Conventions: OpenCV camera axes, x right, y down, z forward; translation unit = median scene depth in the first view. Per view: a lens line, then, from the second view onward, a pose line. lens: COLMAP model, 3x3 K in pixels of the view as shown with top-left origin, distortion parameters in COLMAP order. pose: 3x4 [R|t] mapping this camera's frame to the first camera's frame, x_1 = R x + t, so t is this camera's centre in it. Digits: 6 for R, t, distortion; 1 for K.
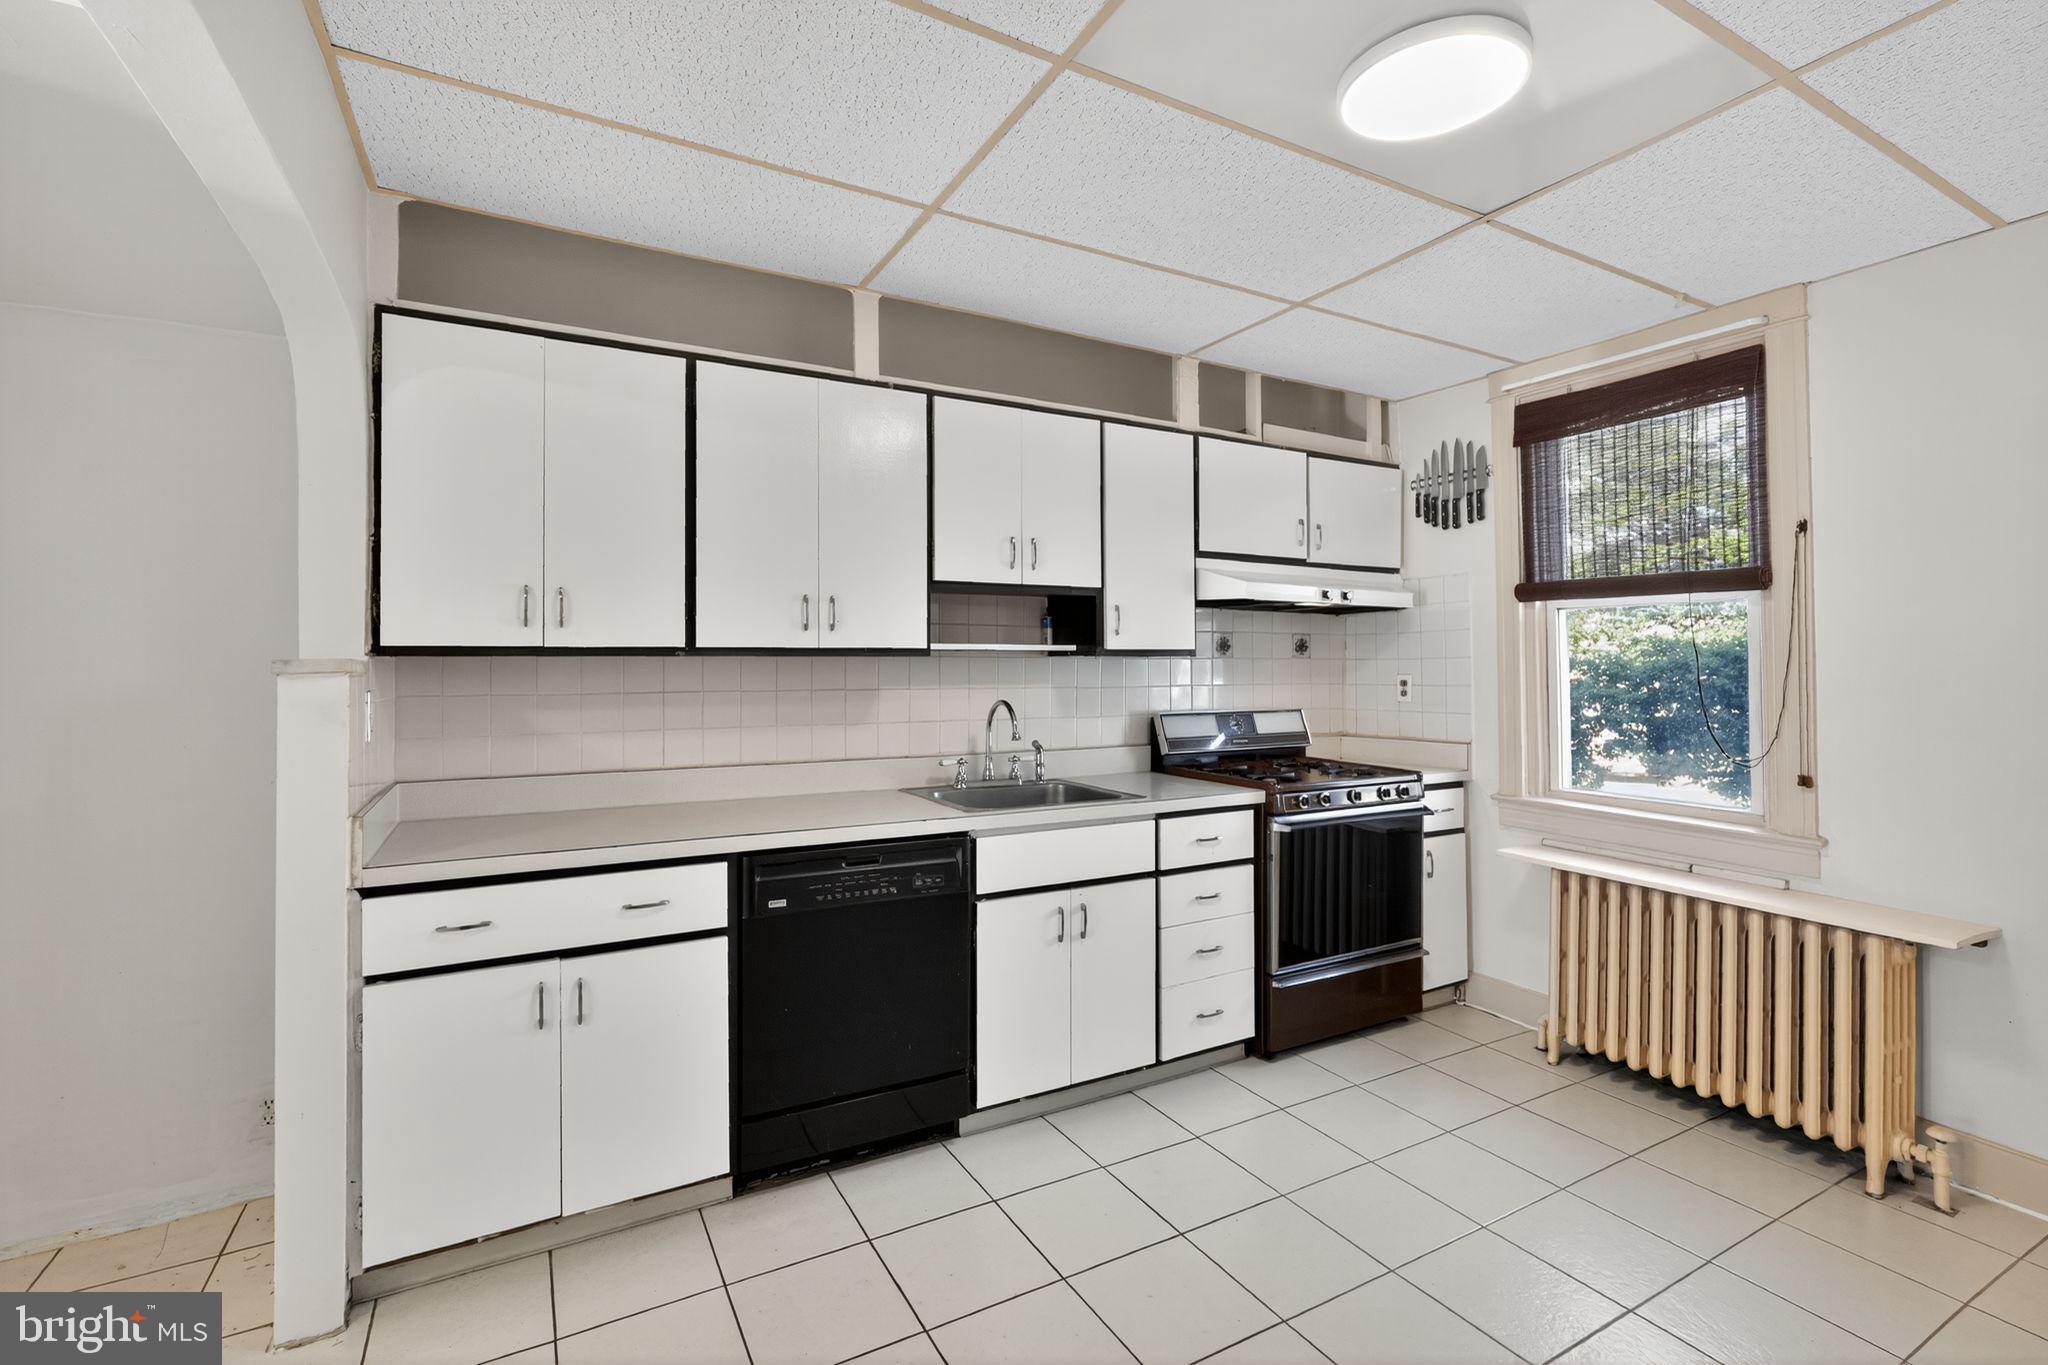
lens RADIAL K [[918.8, 0, 1021.2], [0, 918.8, 679.8], [0, 0, 1]] dist [-0.001794, -0.000045]
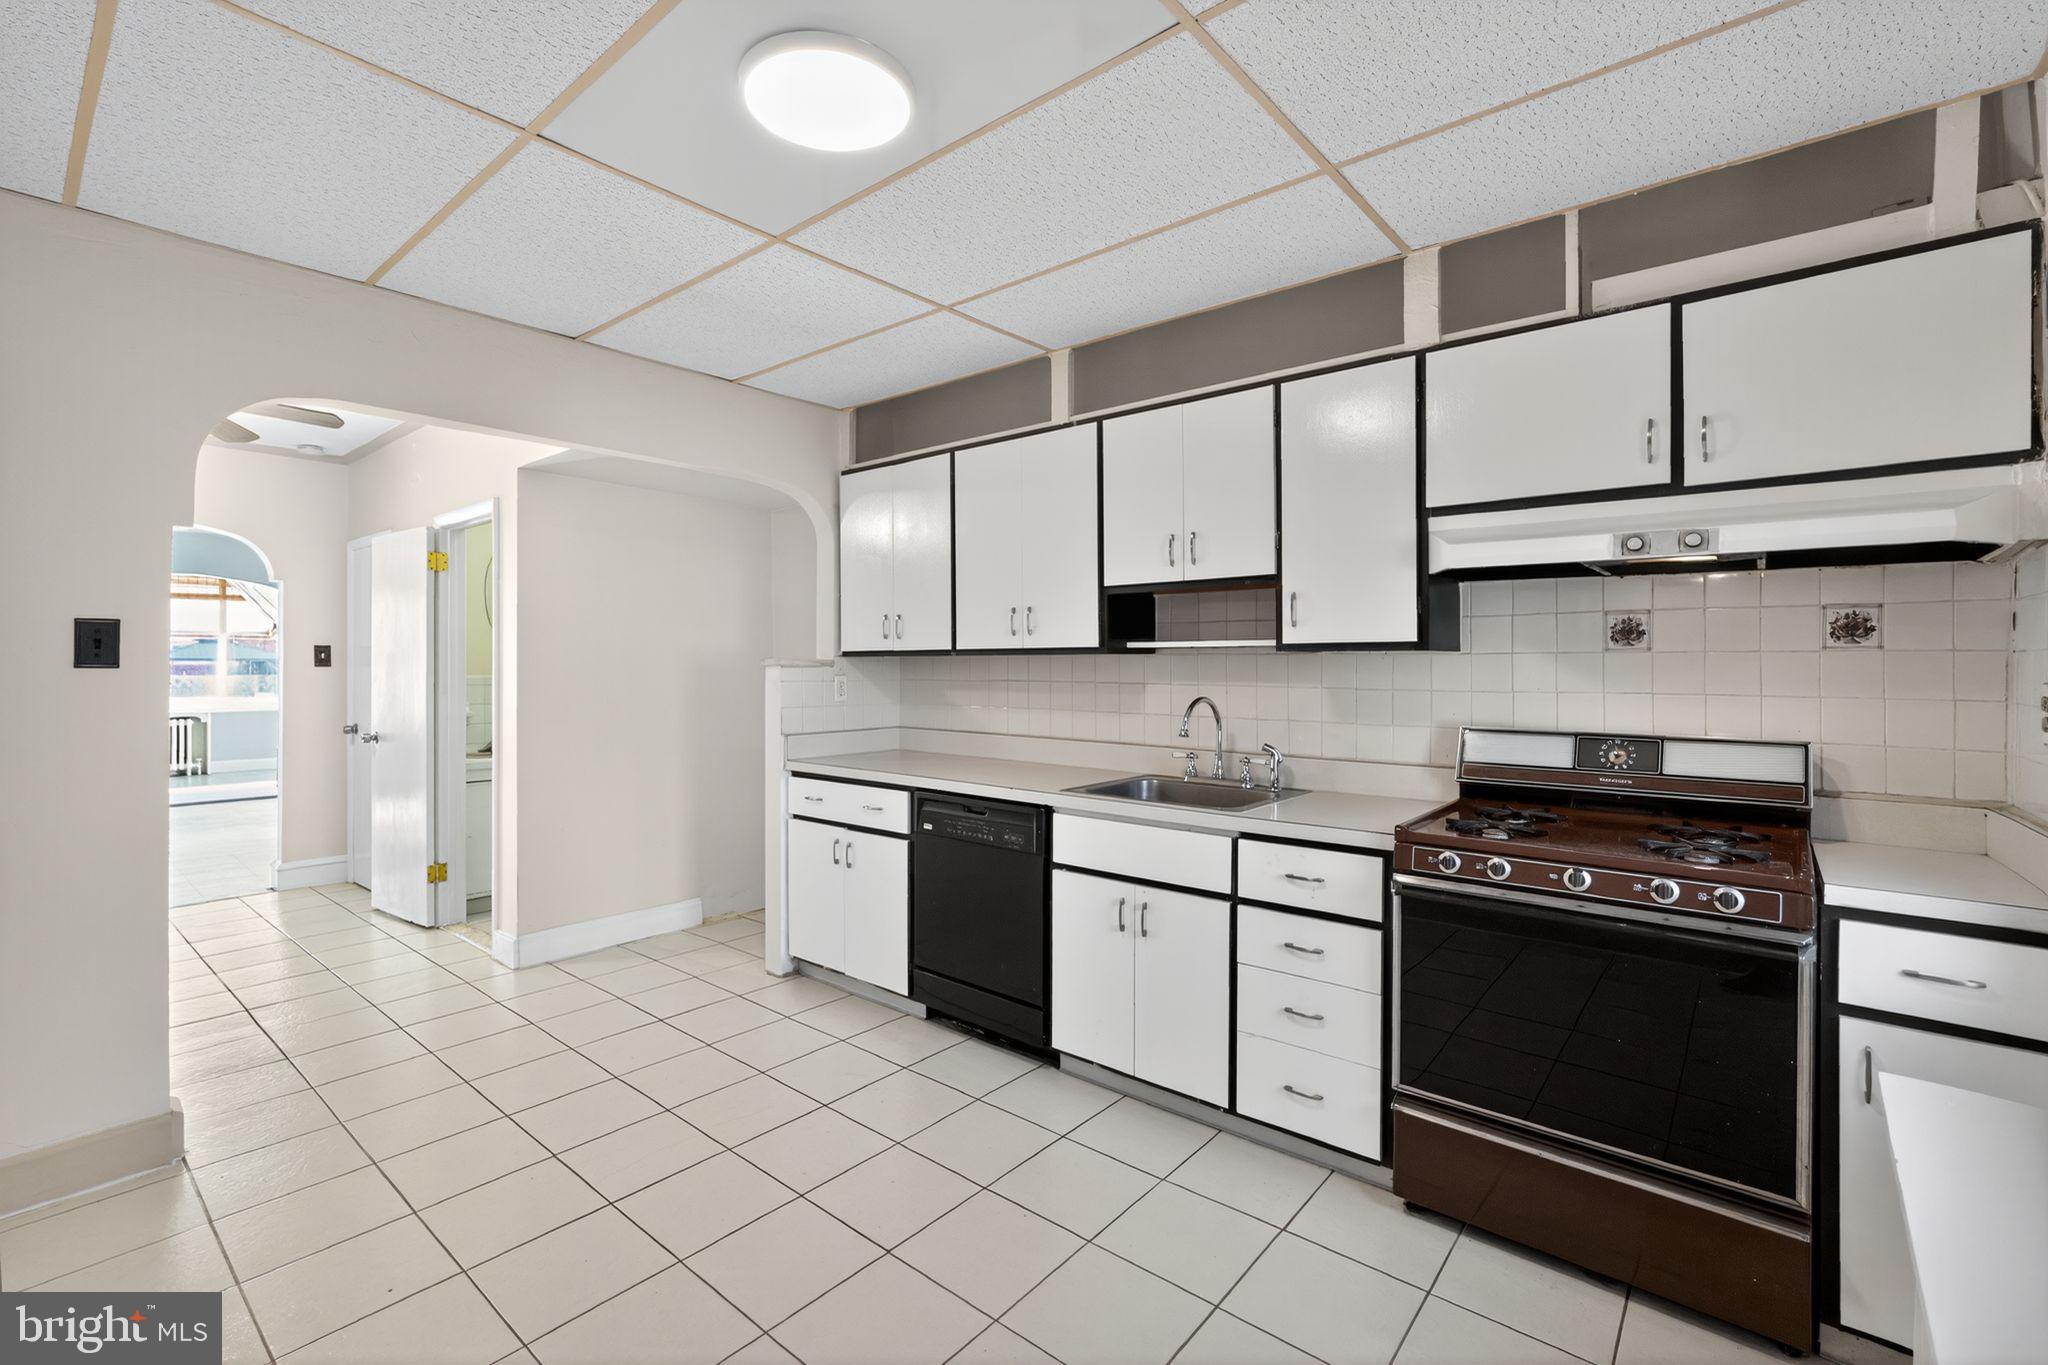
lens RADIAL K [[933.2, 0, 1024.2], [0, 933.2, 696.5], [0, 0, 1]] dist [0.000332, 0.000421]
pose [[0.339606, 0.036744, -0.939850, 0.911263], [-0.014569, 0.999322, 0.033805, -0.010605], [0.940455, 0.002212, 0.339911, 0.503033]]
